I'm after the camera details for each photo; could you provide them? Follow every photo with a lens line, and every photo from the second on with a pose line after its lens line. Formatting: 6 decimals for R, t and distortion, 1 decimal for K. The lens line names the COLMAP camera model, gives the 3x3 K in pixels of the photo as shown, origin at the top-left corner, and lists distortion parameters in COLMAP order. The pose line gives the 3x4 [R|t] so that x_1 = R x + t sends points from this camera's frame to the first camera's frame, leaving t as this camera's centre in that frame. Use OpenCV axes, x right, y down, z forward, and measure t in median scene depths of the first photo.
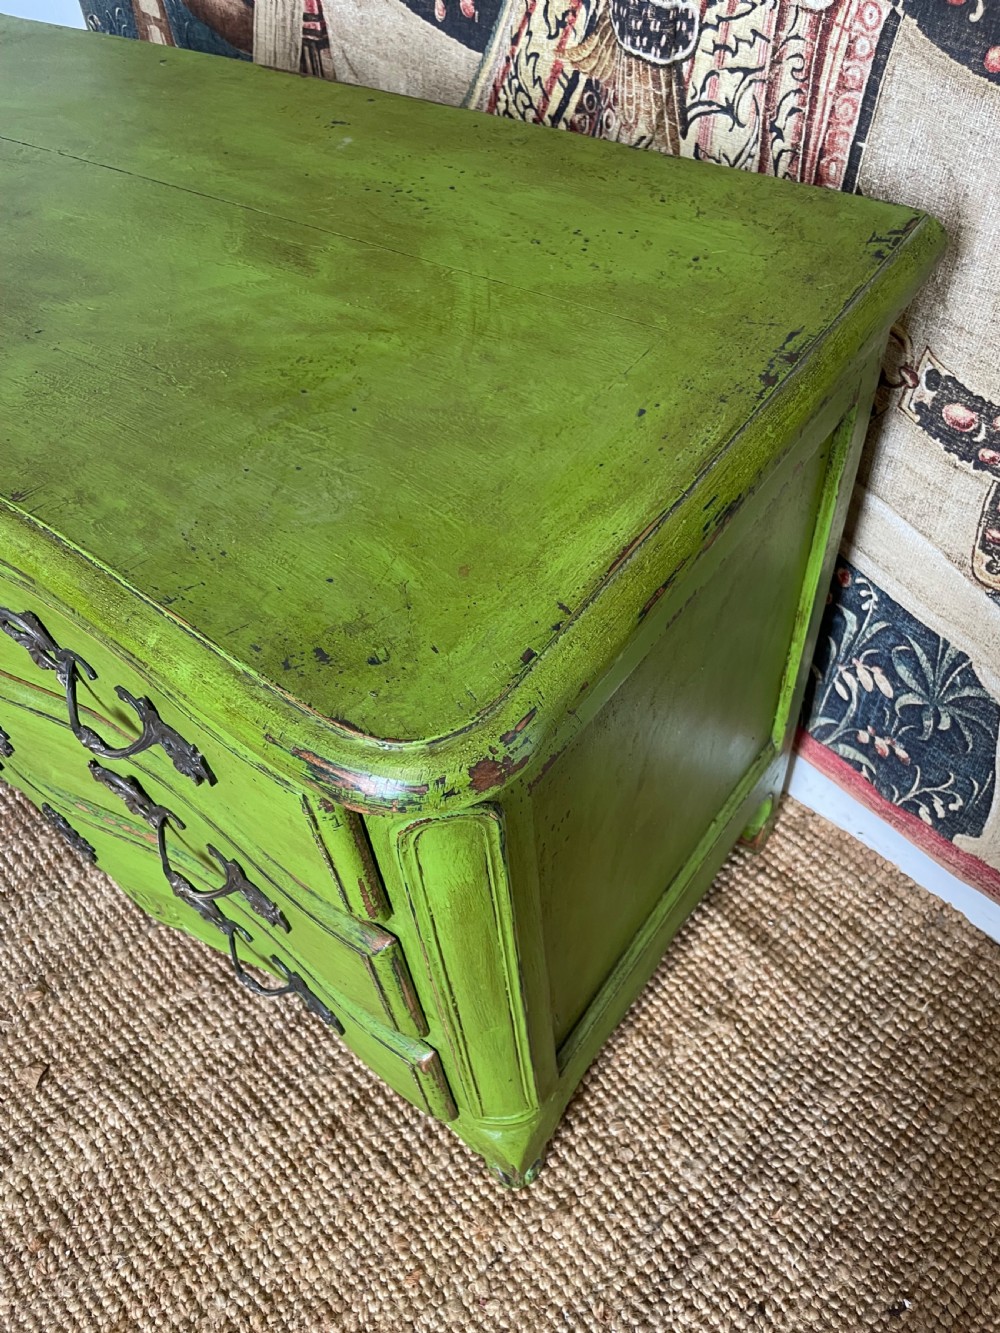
lens RADIAL K [[1022.6, 0, 506.3], [0, 1022.6, 670.8], [0, 0, 1]] dist [0.085544, -0.126942]
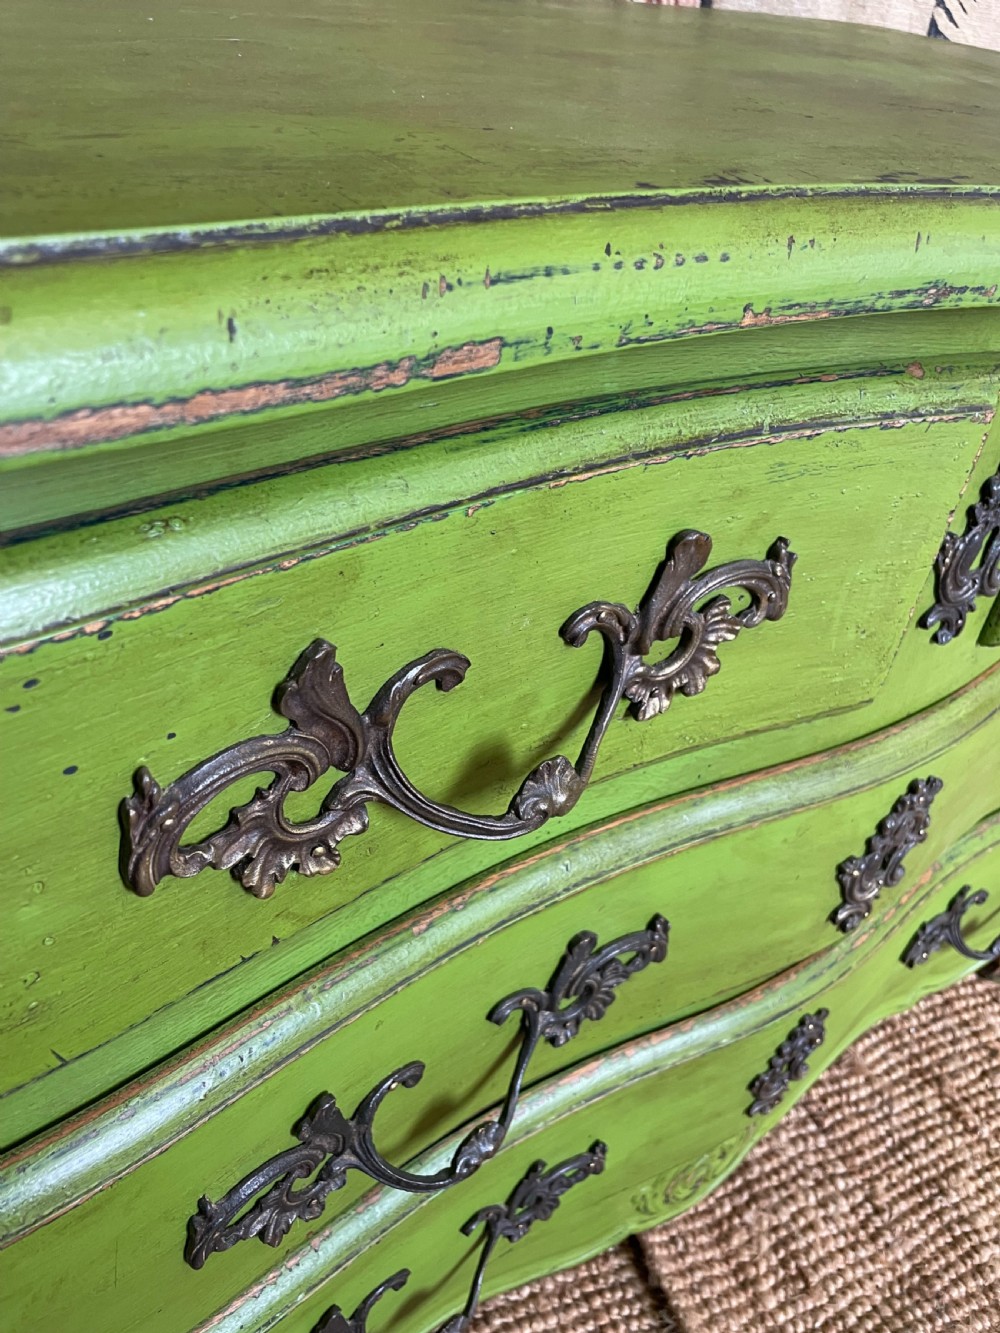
lens RADIAL K [[1035.6, 0, 509.5], [0, 1035.6, 665.4], [0, 0, 1]] dist [0.063817, -0.111784]
pose [[0.322307, -0.468550, 0.822544, -0.882533], [0.626784, 0.756791, 0.185494, -0.245528], [-0.709408, 0.455772, 0.537599, 0.675783]]
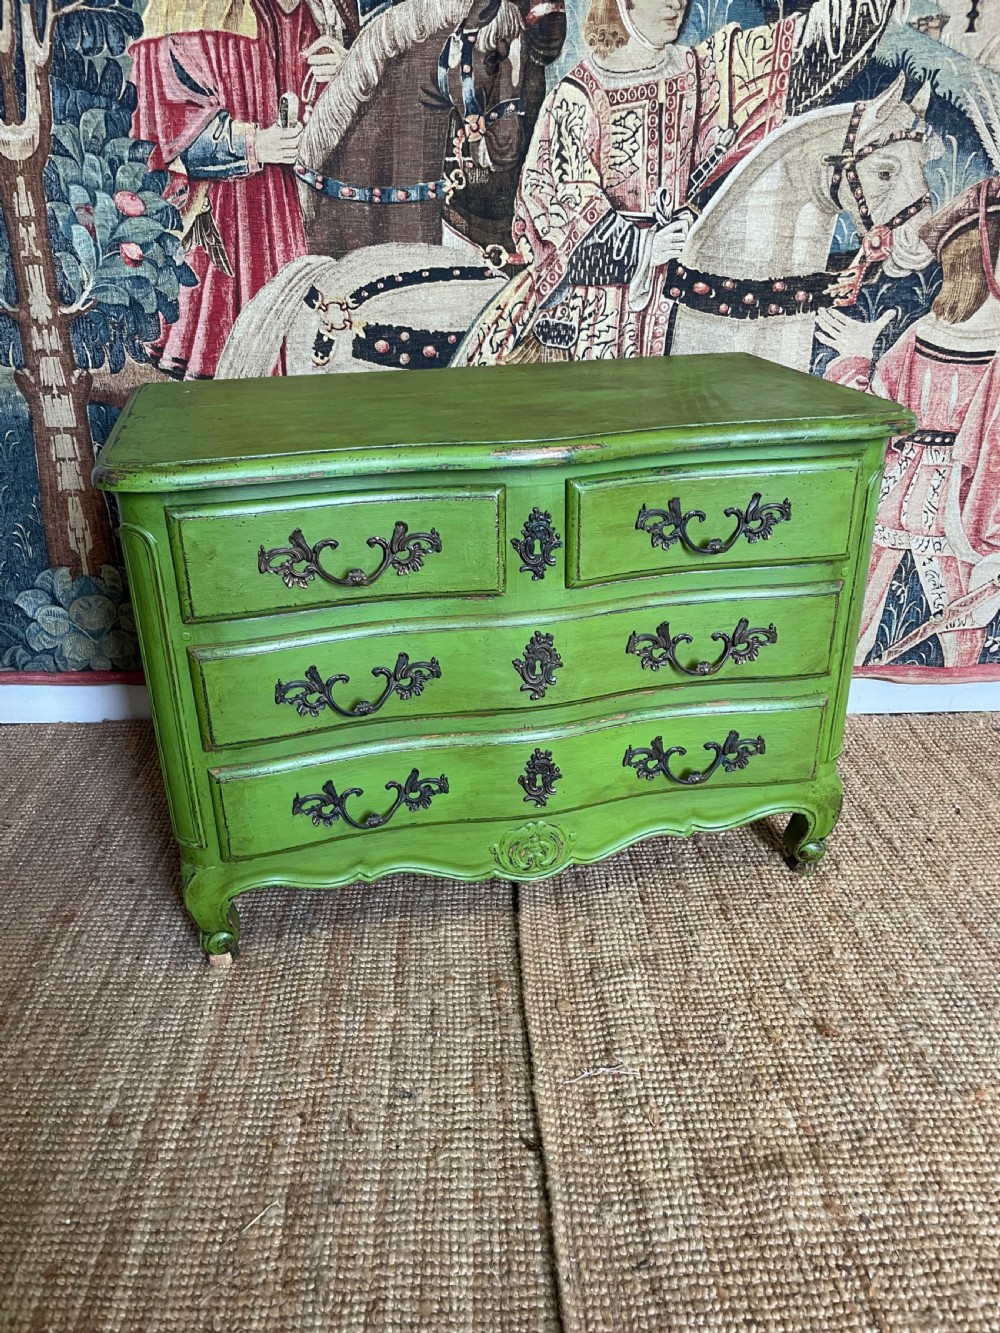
lens RADIAL K [[1021.6, 0, 499.2], [0, 1021.6, 662.5], [0, 0, 1]] dist [0.076327, -0.110037]
pose [[0.664755, -0.265137, 0.698429, -1.454886], [0.544961, 0.811584, -0.210593, 0.301313], [-0.510998, 0.520609, 0.683993, -0.068263]]
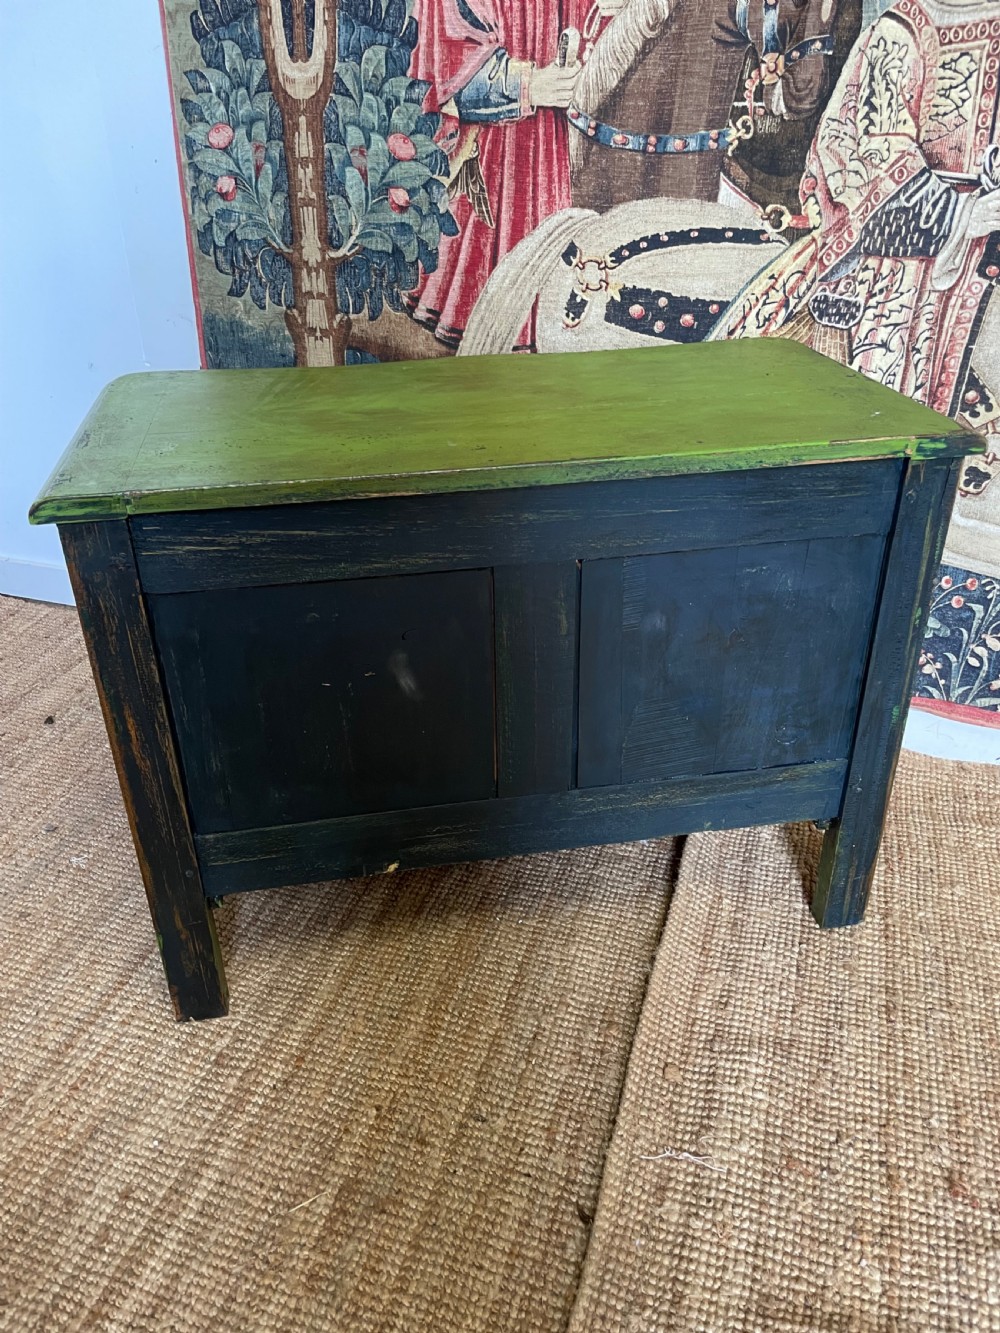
lens RADIAL K [[1022.6, 0, 496.4], [0, 1022.6, 666.3], [0, 0, 1]] dist [0.085544, -0.126942]
pose [[0.879074, -0.190549, 0.436944, -1.203920], [0.328207, 0.906701, -0.264903, 0.241857], [-0.345701, 0.376278, 0.859596, -0.162272]]
